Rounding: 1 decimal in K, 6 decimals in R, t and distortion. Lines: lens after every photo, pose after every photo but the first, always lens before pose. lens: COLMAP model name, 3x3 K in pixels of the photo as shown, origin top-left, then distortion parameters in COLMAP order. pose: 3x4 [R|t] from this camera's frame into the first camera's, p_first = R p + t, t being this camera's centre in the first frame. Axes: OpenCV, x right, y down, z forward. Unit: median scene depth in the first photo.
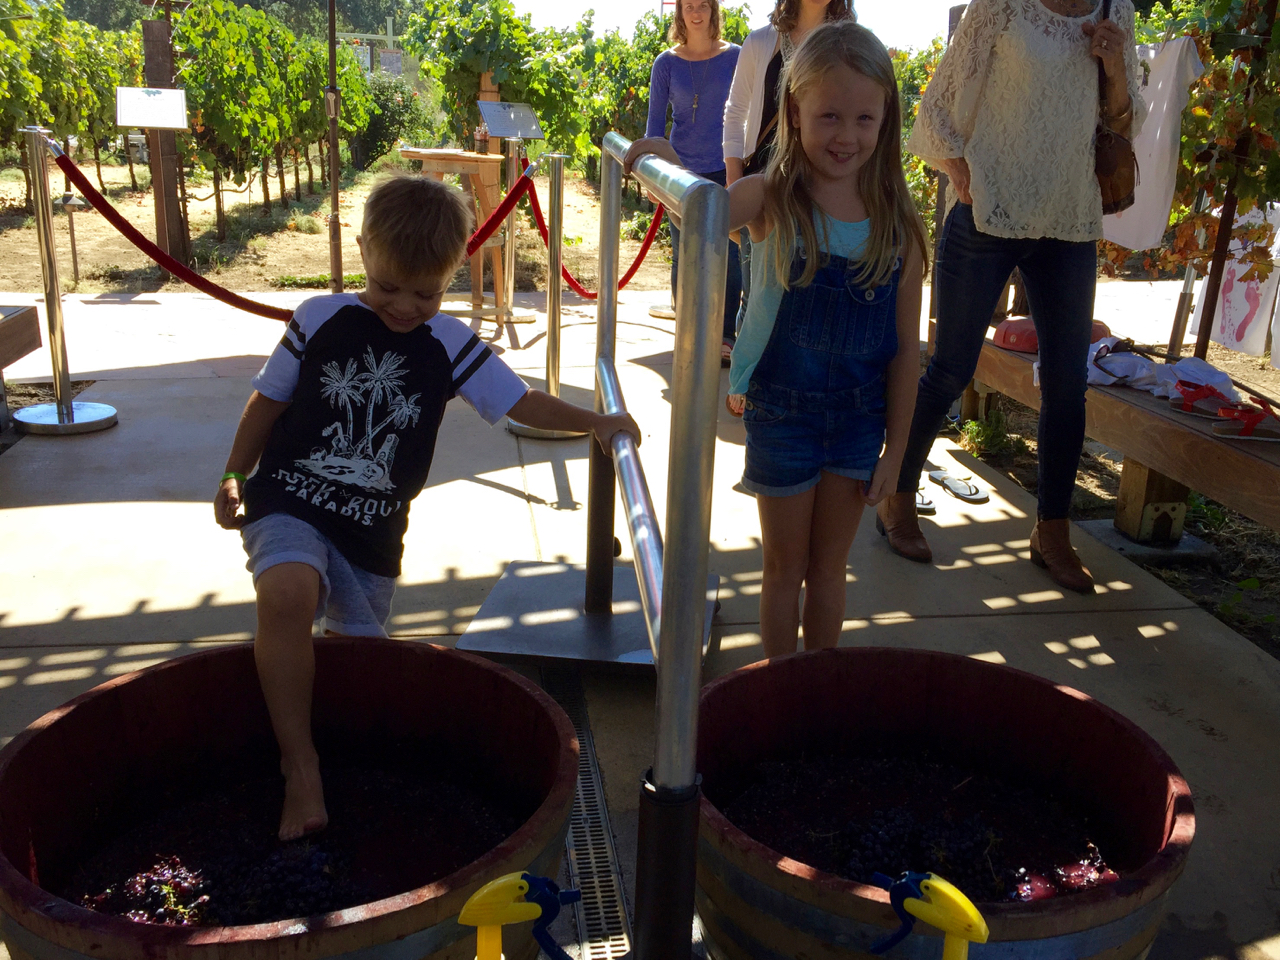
lens RADIAL K [[1174.1, 0, 708.2], [0, 1174.1, 505.6], [0, 0, 1]] dist [0.021156, 0.000000]
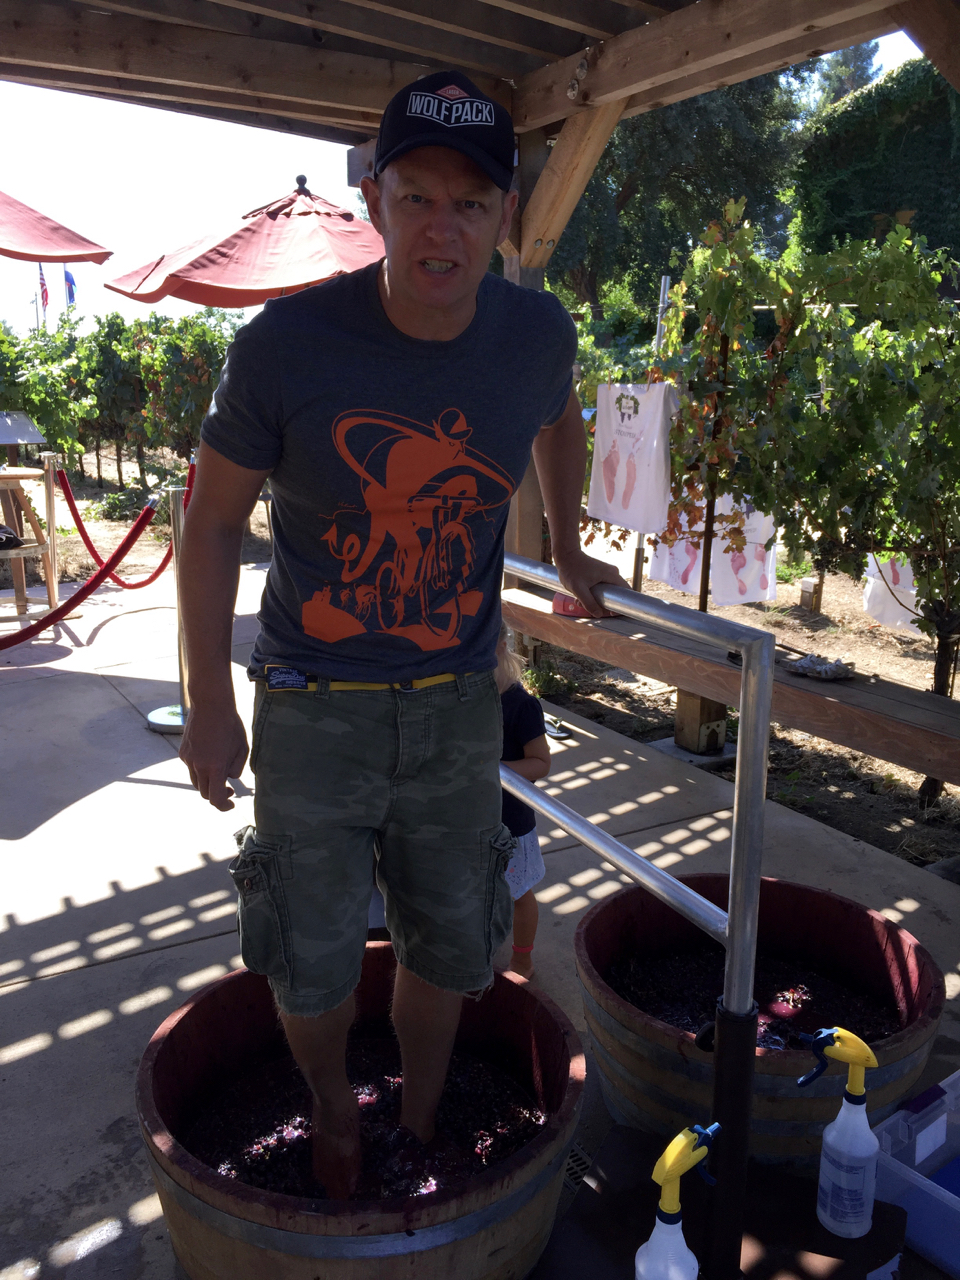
lens RADIAL K [[1072.7, 0, 475.2], [0, 1072.7, 617.6], [0, 0, 1]] dist [0.059269, -0.092976]
pose [[0.940920, -0.106313, 0.321507, -0.105489], [0.136516, 0.987956, -0.072839, -0.028784], [-0.309891, 0.112426, 0.944102, -0.037918]]
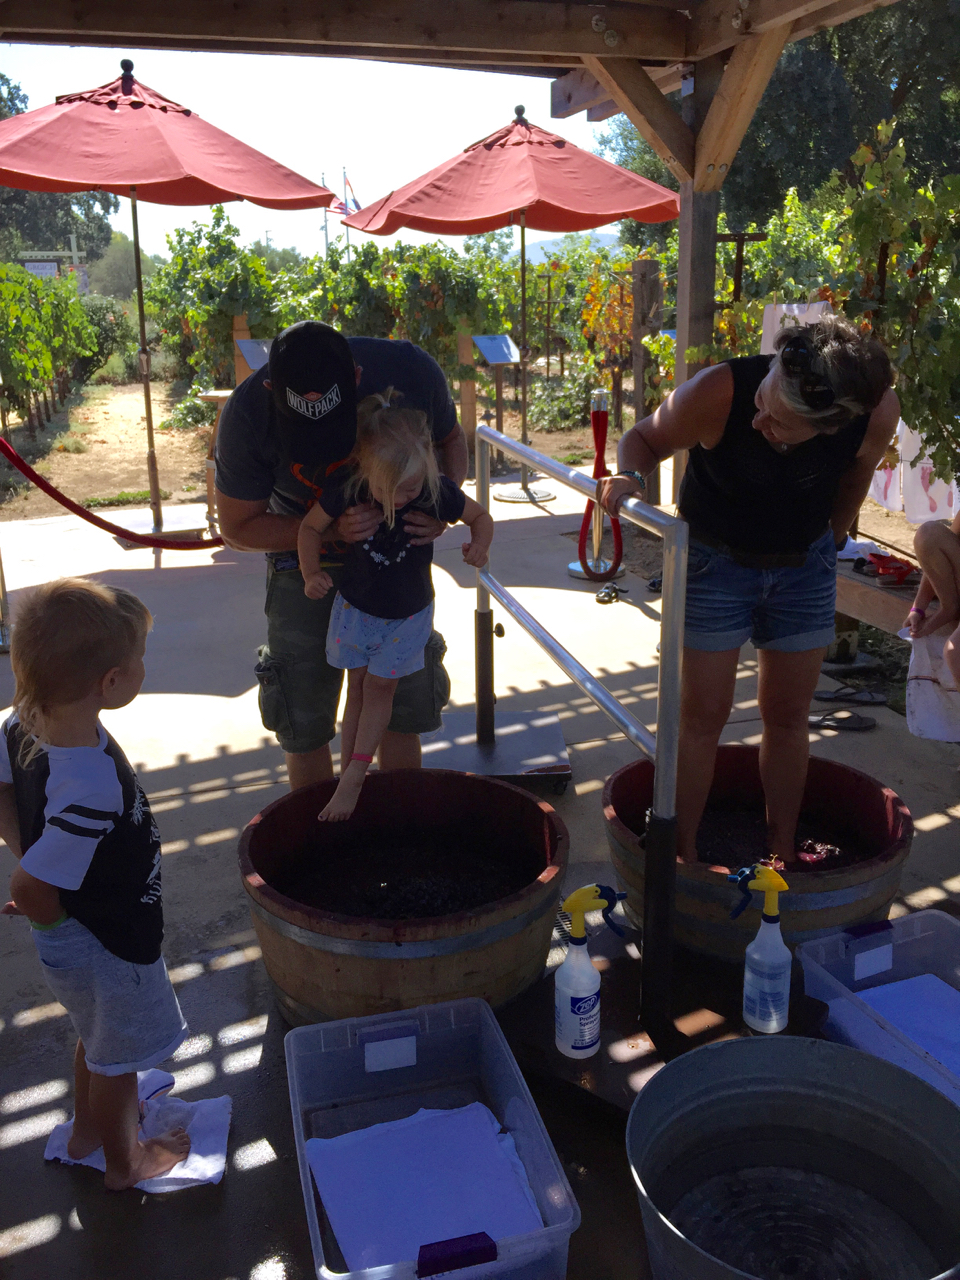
lens RADIAL K [[1072.7, 0, 480.4], [0, 1072.7, 615.4], [0, 0, 1]] dist [0.059269, -0.092976]
pose [[0.992935, -0.085231, 0.082558, -0.063592], [0.087906, 0.995697, -0.029319, -0.009487], [-0.079704, 0.036369, 0.996155, -0.108262]]
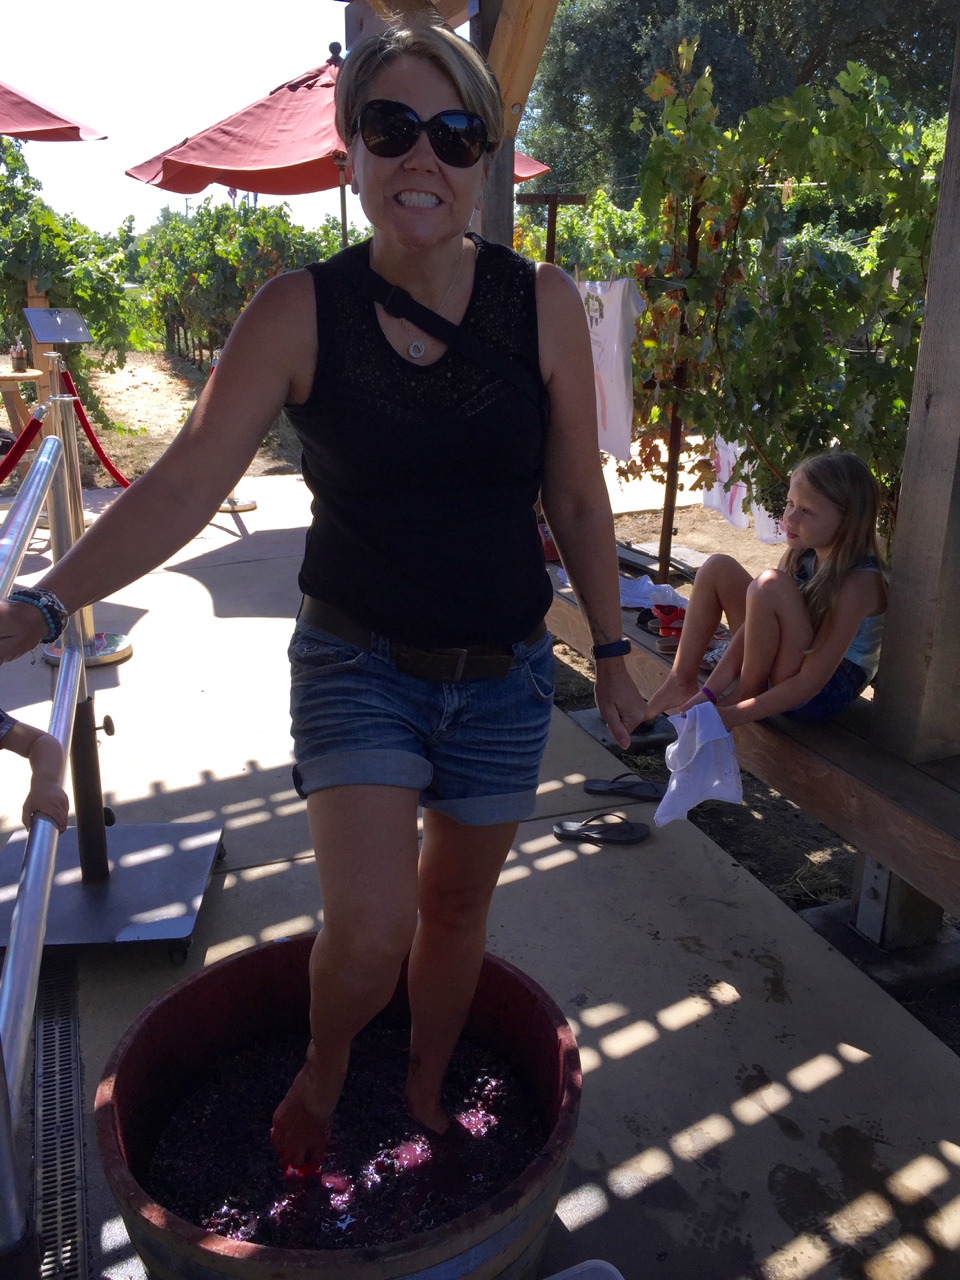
lens RADIAL K [[1072.7, 0, 485.9], [0, 1072.7, 621.4], [0, 0, 1]] dist [0.059269, -0.092976]
pose [[0.985158, -0.082479, 0.150533, 0.039866], [0.083385, 0.996517, 0.000289, -0.036232], [-0.150032, 0.012268, 0.988605, 0.001305]]
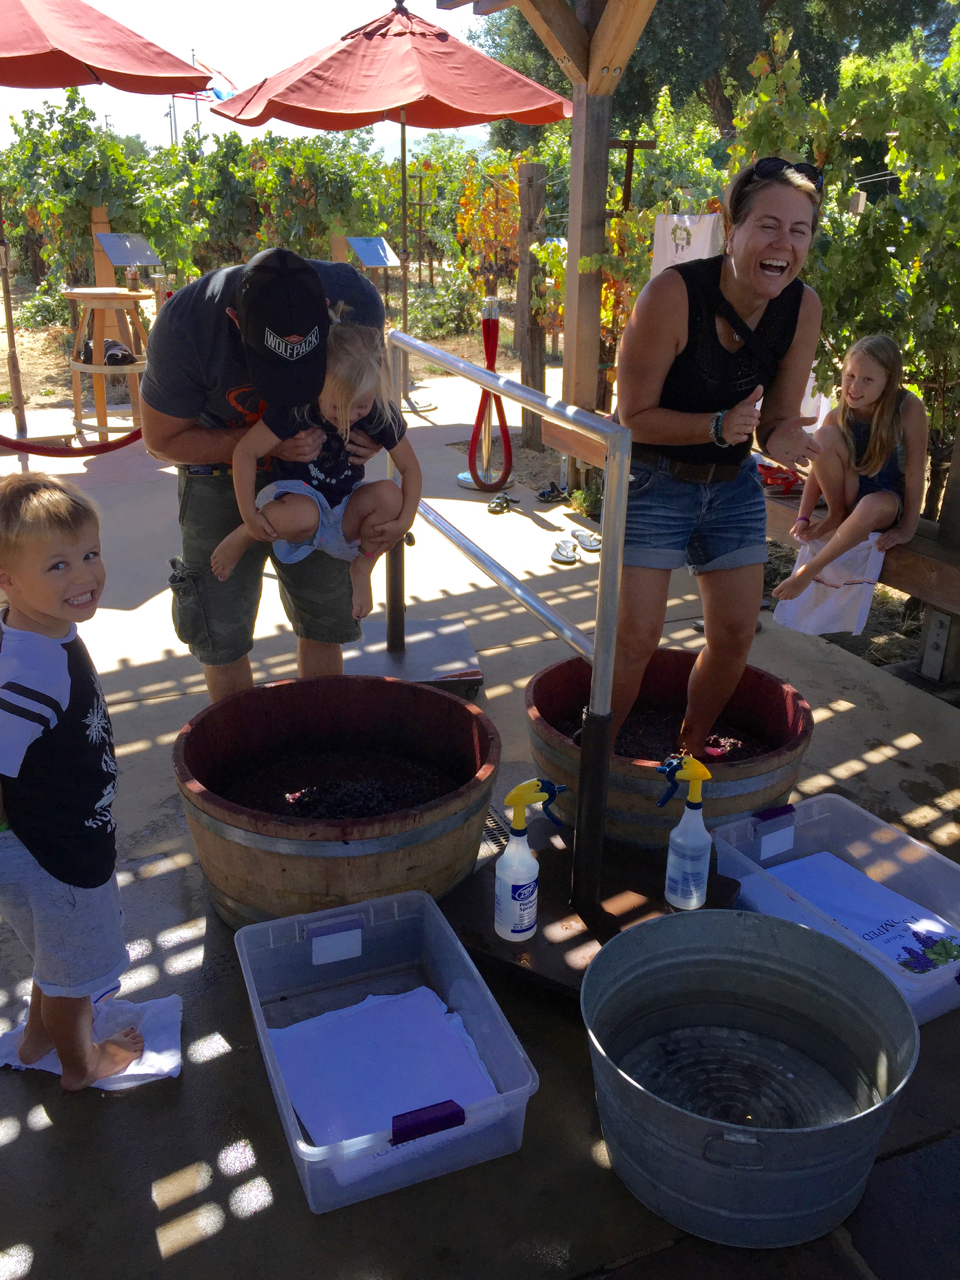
lens RADIAL K [[1072.7, 0, 478.7], [0, 1072.7, 618.2], [0, 0, 1]] dist [0.059269, -0.092976]
pose [[0.974609, -0.104748, 0.197901, -0.082923], [0.093612, 0.993495, 0.064838, -0.009376], [-0.203405, -0.044666, 0.978075, -0.110092]]
